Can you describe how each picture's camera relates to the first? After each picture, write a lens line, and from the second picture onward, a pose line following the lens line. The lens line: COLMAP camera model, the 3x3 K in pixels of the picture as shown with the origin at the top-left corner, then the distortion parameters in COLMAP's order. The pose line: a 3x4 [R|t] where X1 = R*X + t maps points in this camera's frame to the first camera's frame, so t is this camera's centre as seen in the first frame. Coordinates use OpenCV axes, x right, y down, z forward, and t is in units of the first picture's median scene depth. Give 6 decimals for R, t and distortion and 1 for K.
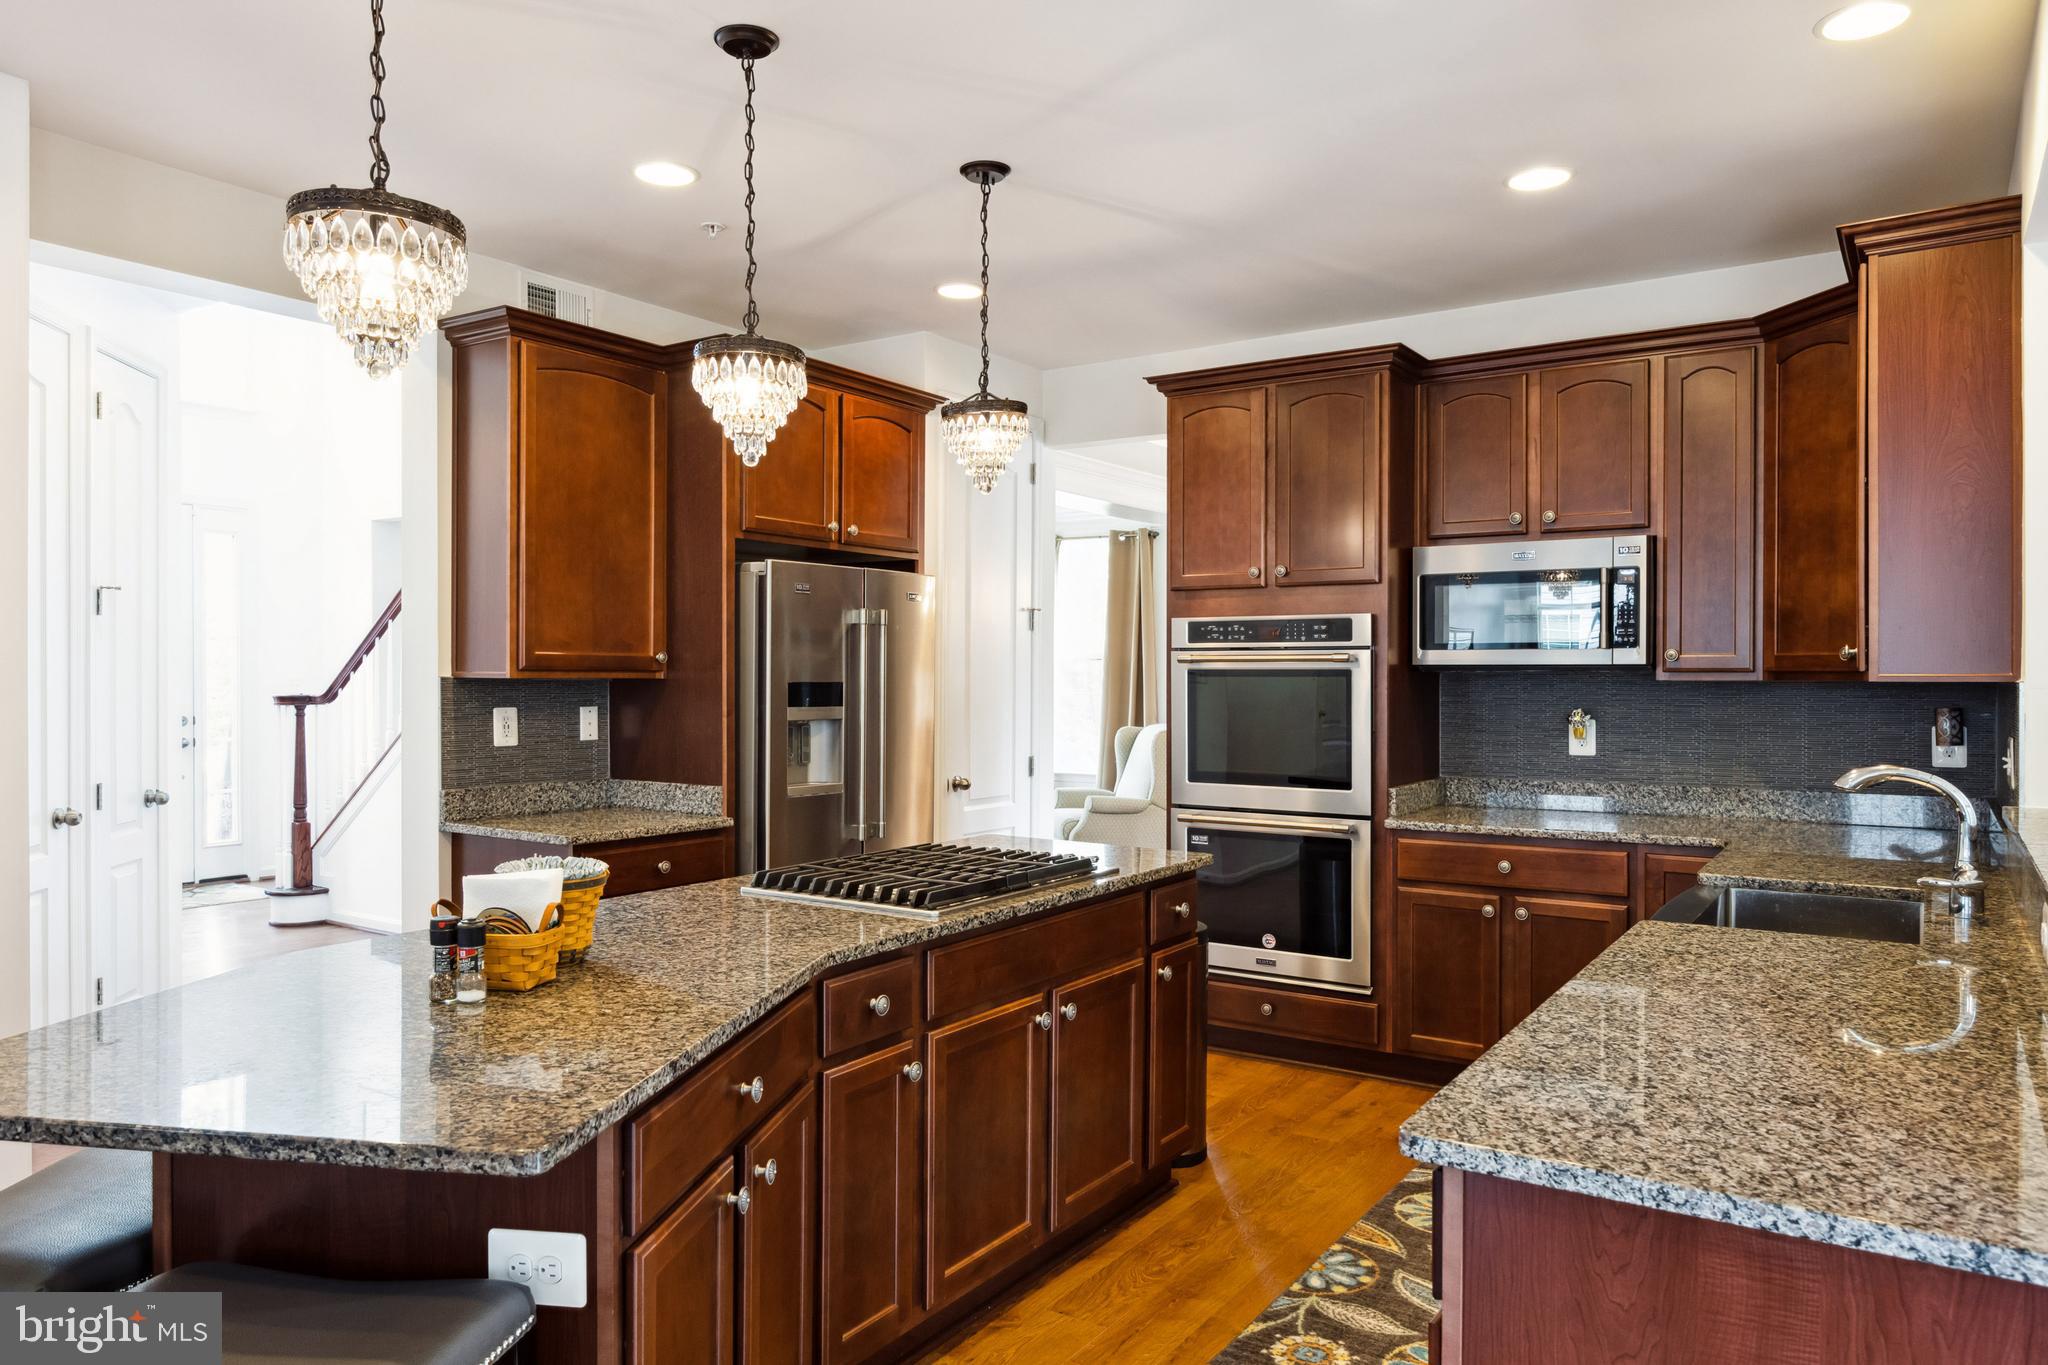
lens RADIAL K [[1363.7, 0, 1034.8], [0, 1363.7, 679.5], [0, 0, 1]] dist [-0.013030, -0.002066]
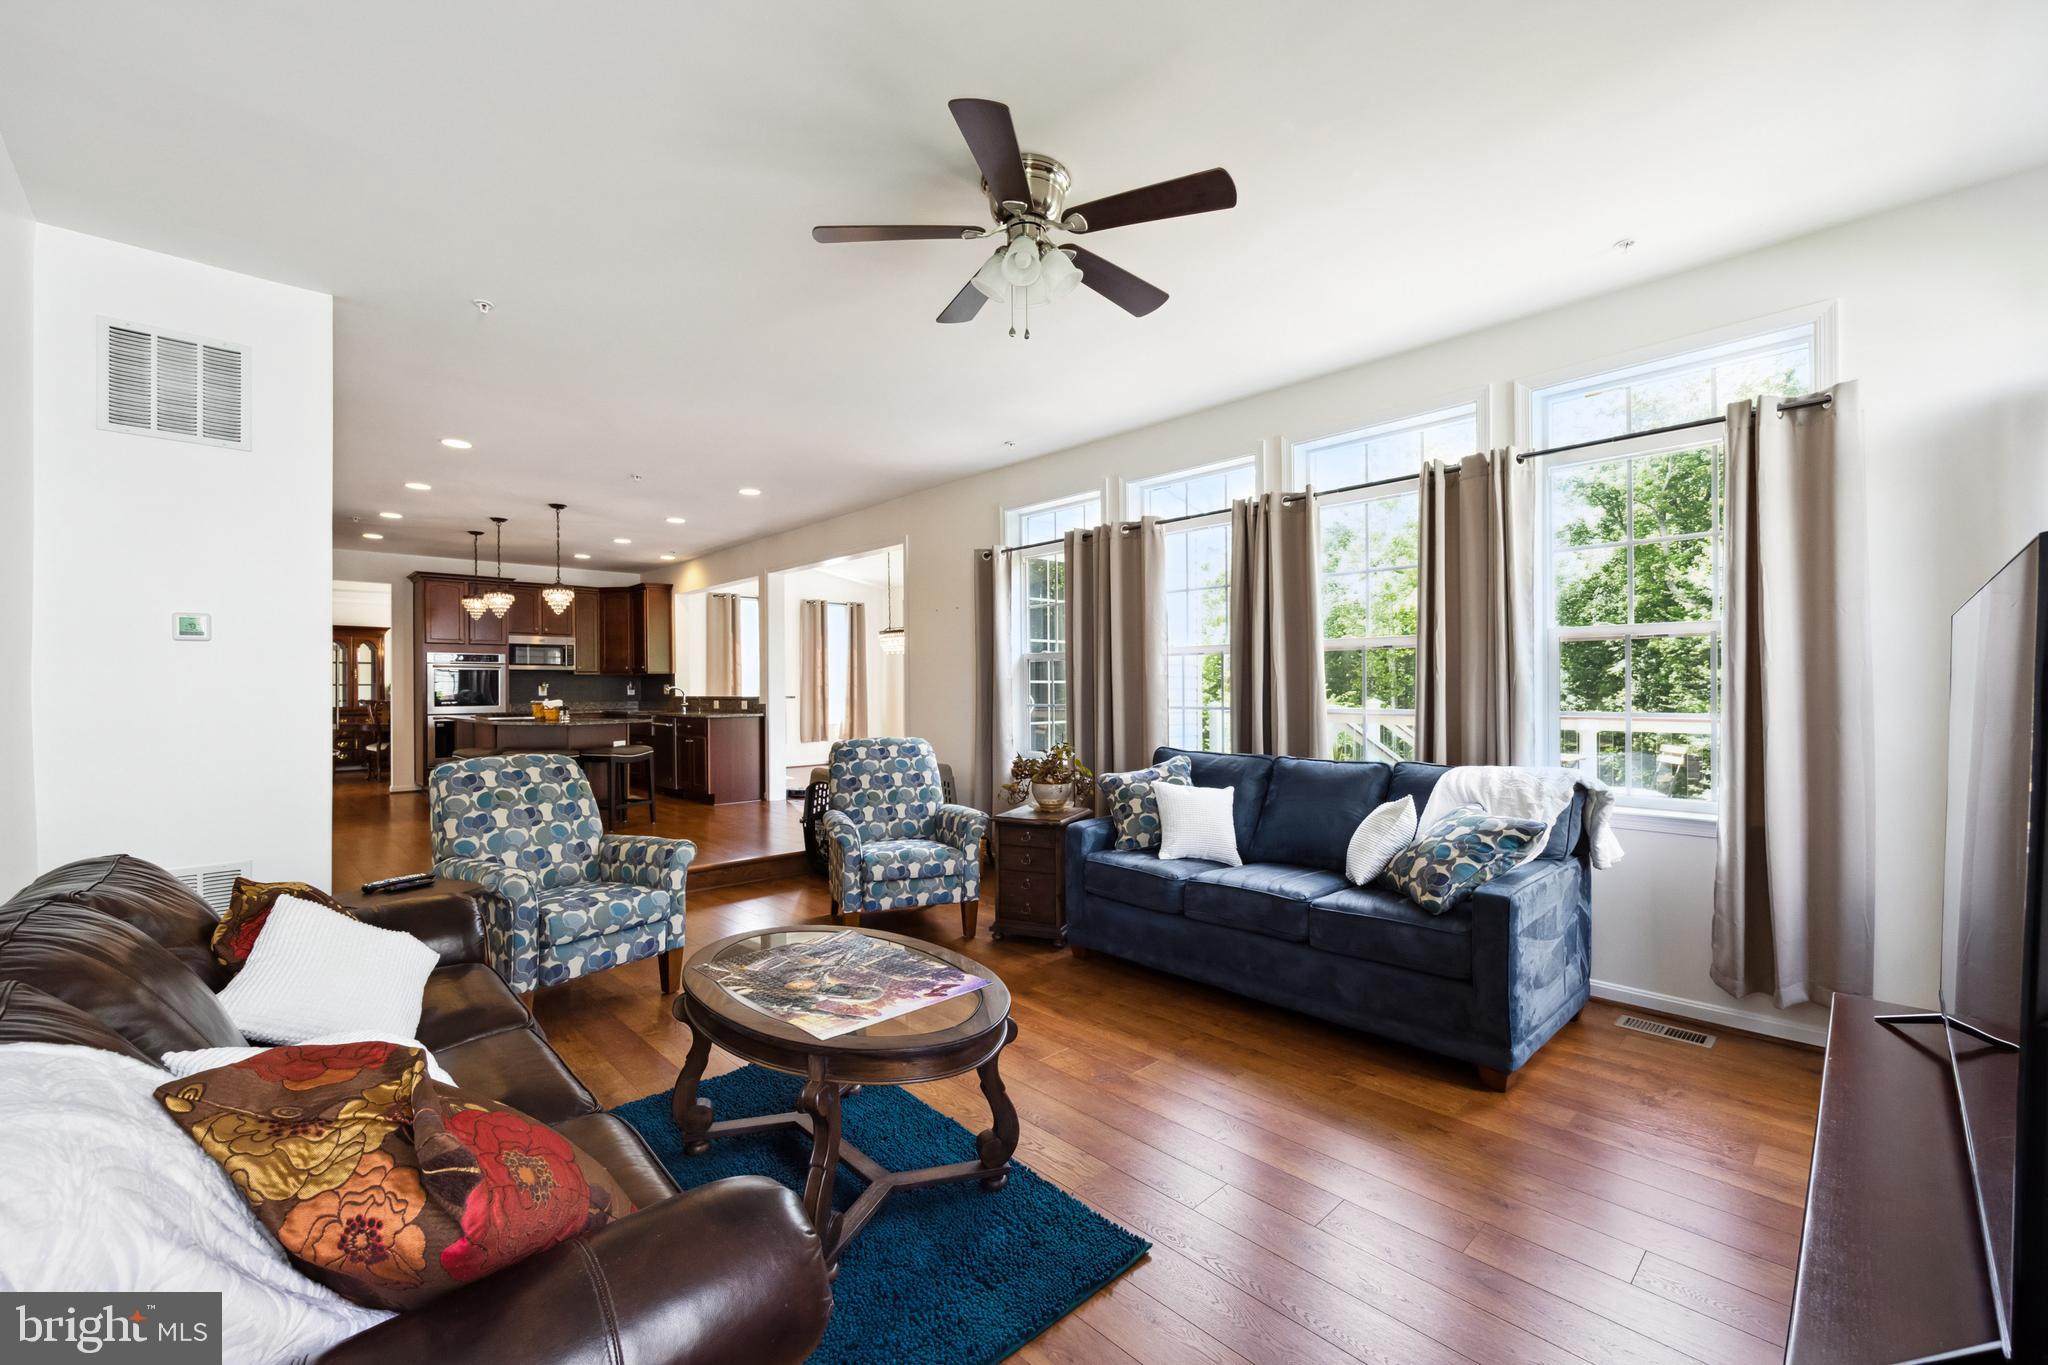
lens RADIAL K [[851.5, 0, 1041.4], [0, 851.5, 681.5], [0, 0, 1]] dist [0.000345, -0.001666]
pose [[0.223901, 0.001244, 0.974611, -1.567916], [0.013720, 0.999896, -0.004428, 0.049212], [-0.974515, 0.014363, 0.223861, -0.822308]]
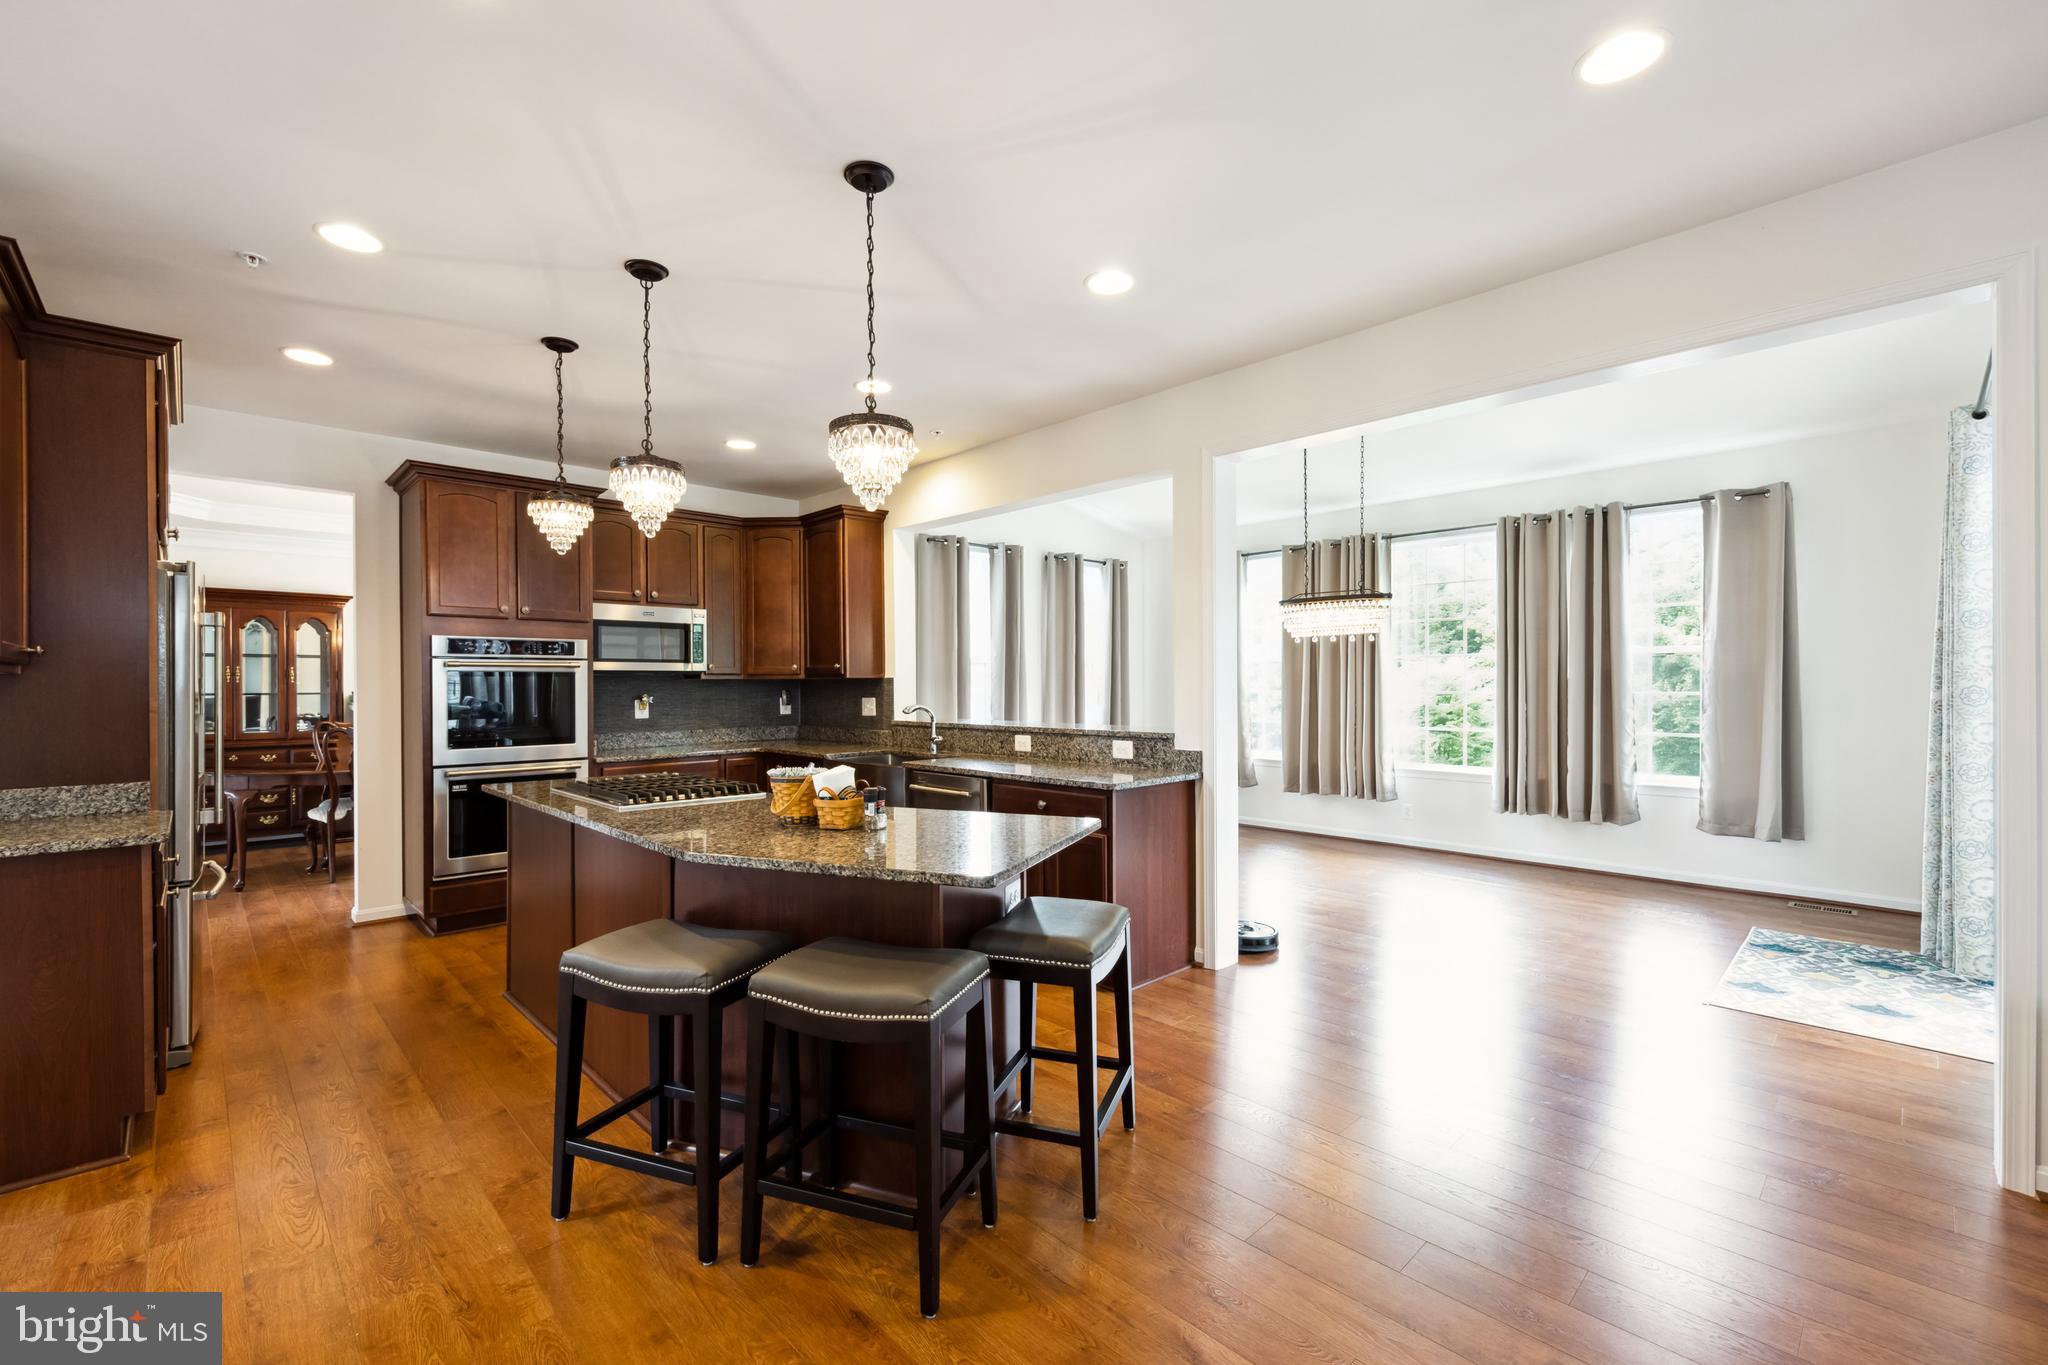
lens RADIAL K [[851.5, 0, 1022.0], [0, 851.5, 684.6], [0, 0, 1]] dist [0.000345, -0.001666]
pose [[0.210573, -0.003374, 0.977572, -0.694827], [0.009006, 0.999958, 0.001511, 0.011514], [-0.977537, 0.008485, 0.210594, 0.232323]]
